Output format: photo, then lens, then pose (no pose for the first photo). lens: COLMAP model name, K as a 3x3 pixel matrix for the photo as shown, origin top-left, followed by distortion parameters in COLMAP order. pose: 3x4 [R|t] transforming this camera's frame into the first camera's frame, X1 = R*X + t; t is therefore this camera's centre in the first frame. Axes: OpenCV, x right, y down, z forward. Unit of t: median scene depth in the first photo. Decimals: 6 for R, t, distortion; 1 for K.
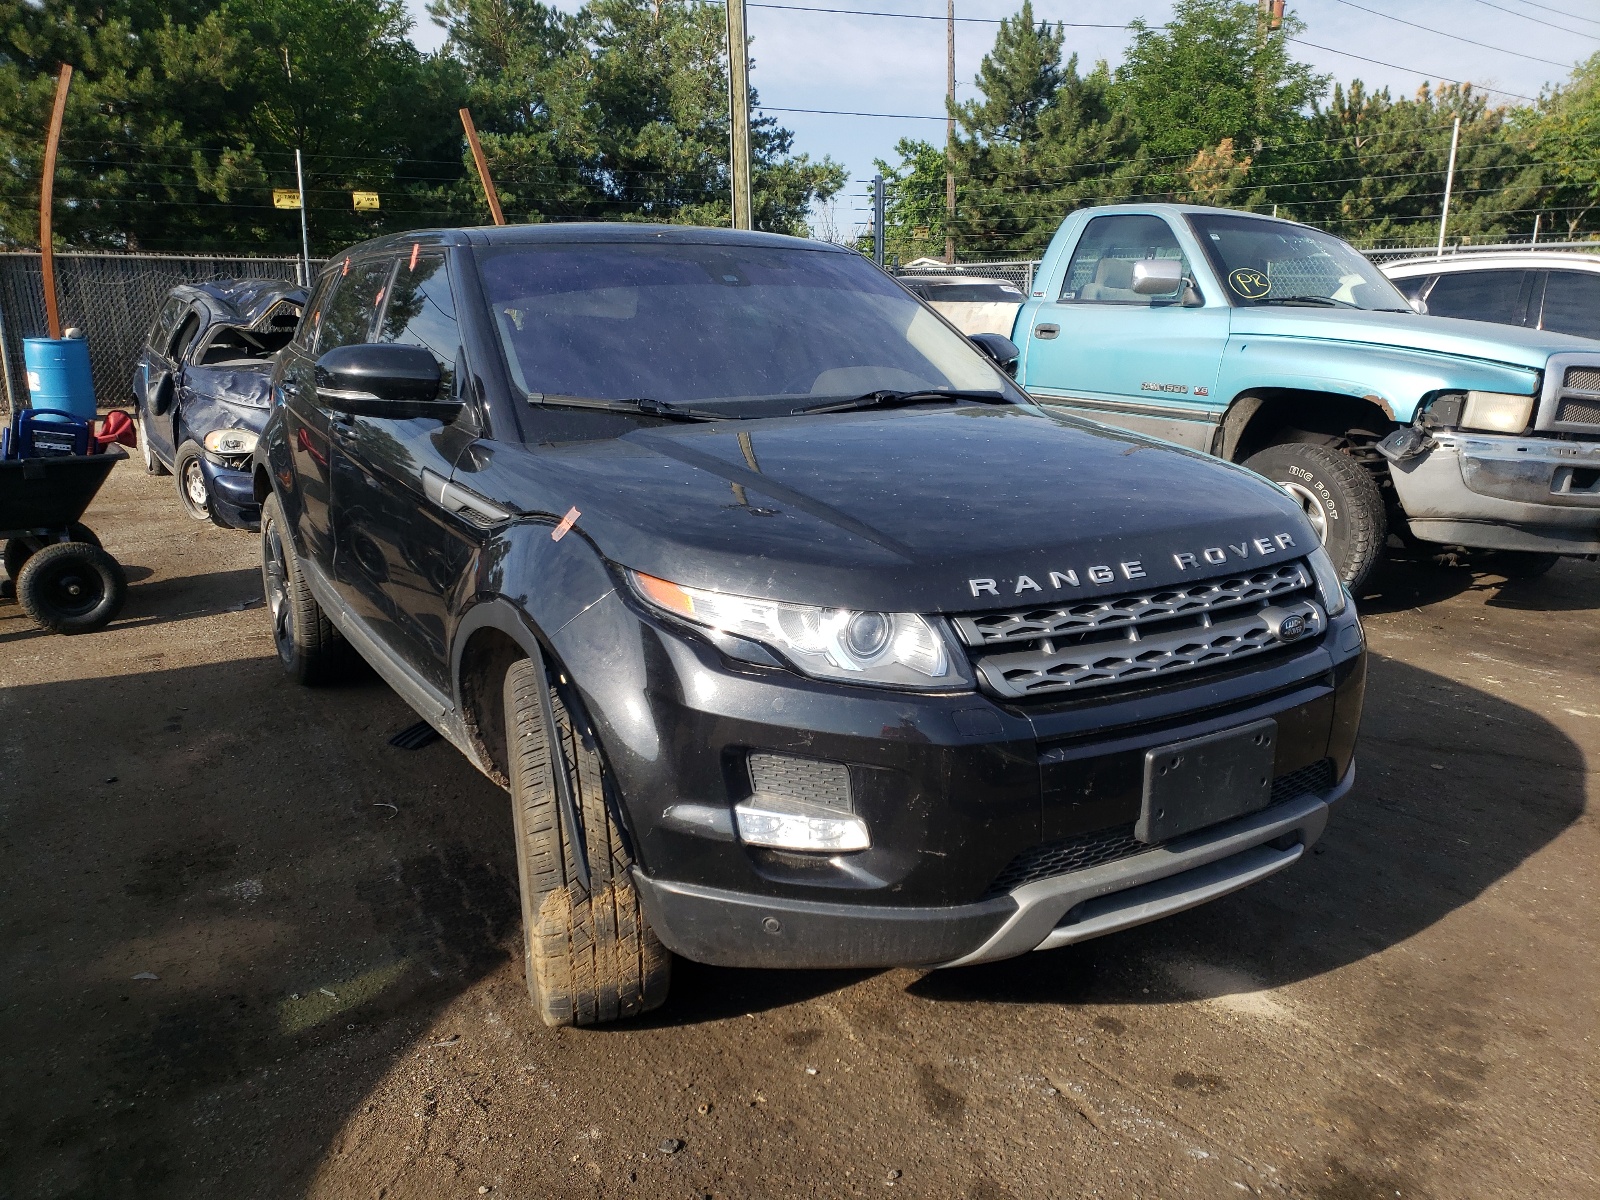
lens RADIAL K [[1312.6, 0, 794.6], [0, 1312.6, 605.4], [0, 0, 1]] dist [0.037597, -0.022272]
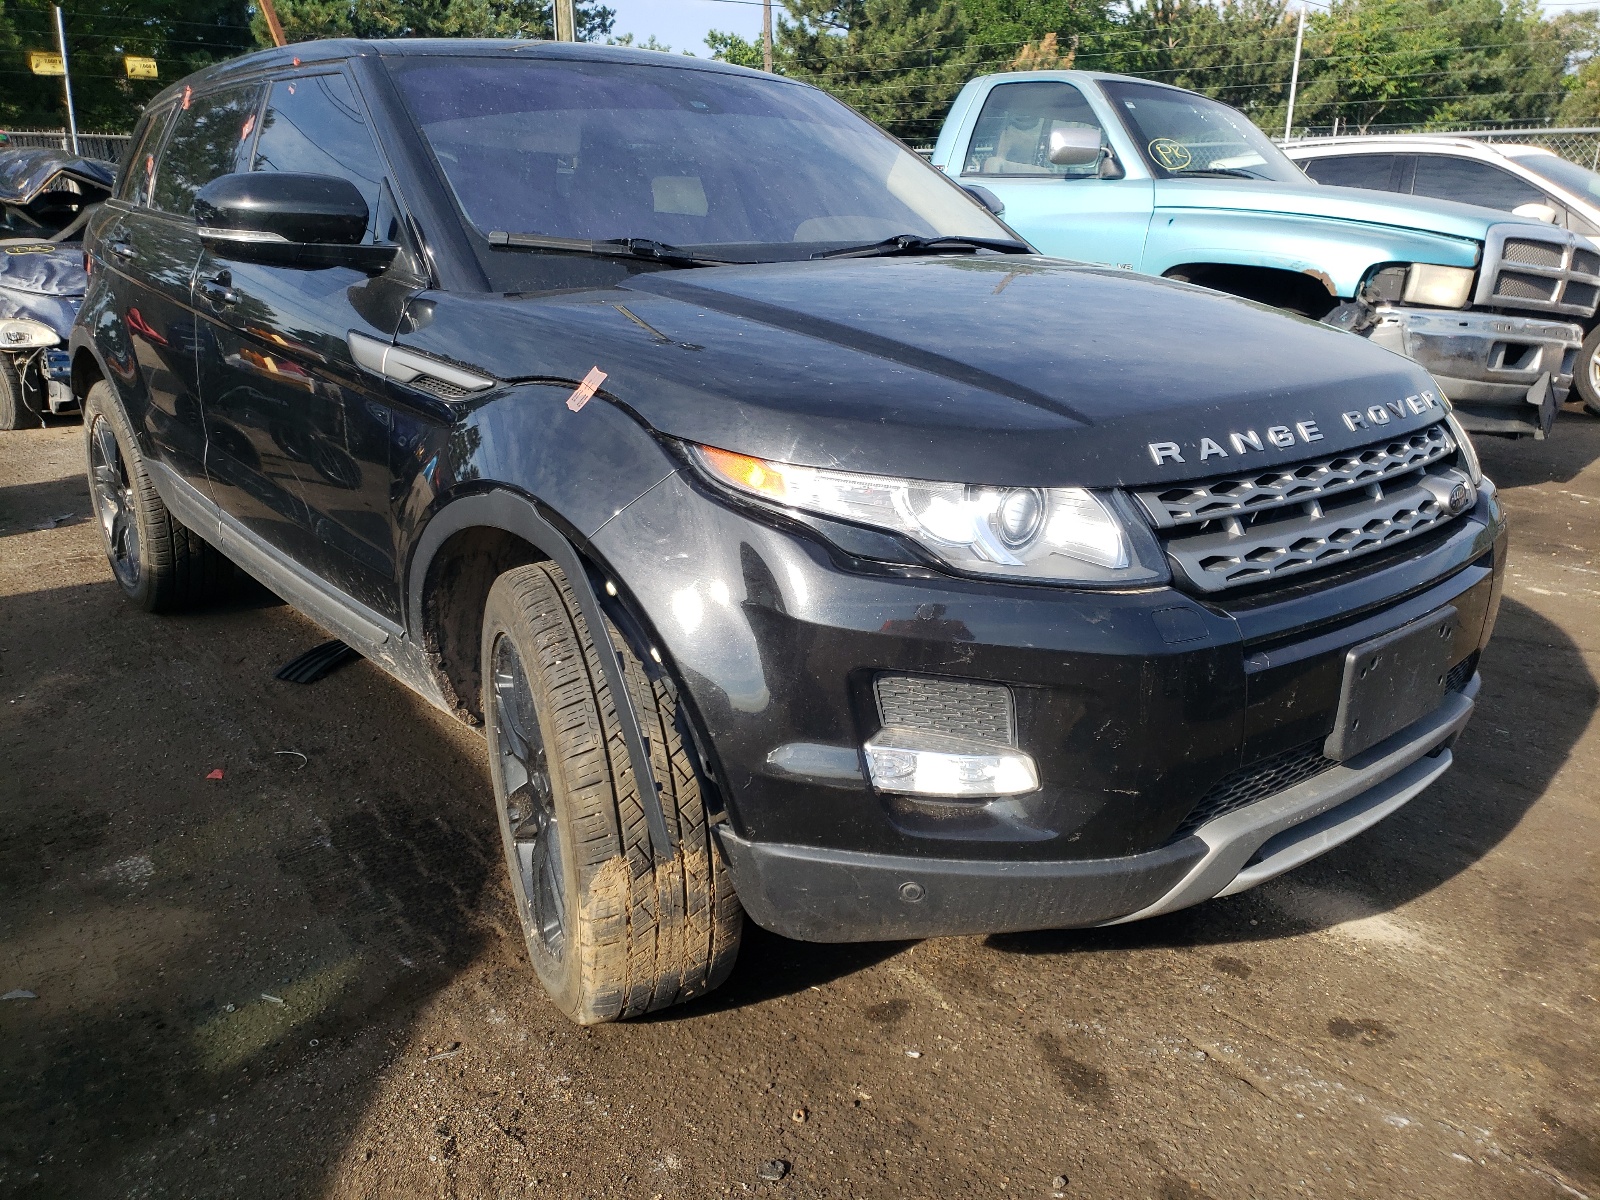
lens RADIAL K [[1312.6, 0, 805.3], [0, 1312.6, 593.4], [0, 0, 1]] dist [0.037597, -0.022272]
pose [[0.988824, -0.035410, 0.144820, -0.145401], [0.026651, 0.997721, 0.061982, 0.011906], [-0.146685, -0.057429, 0.987515, 0.190056]]
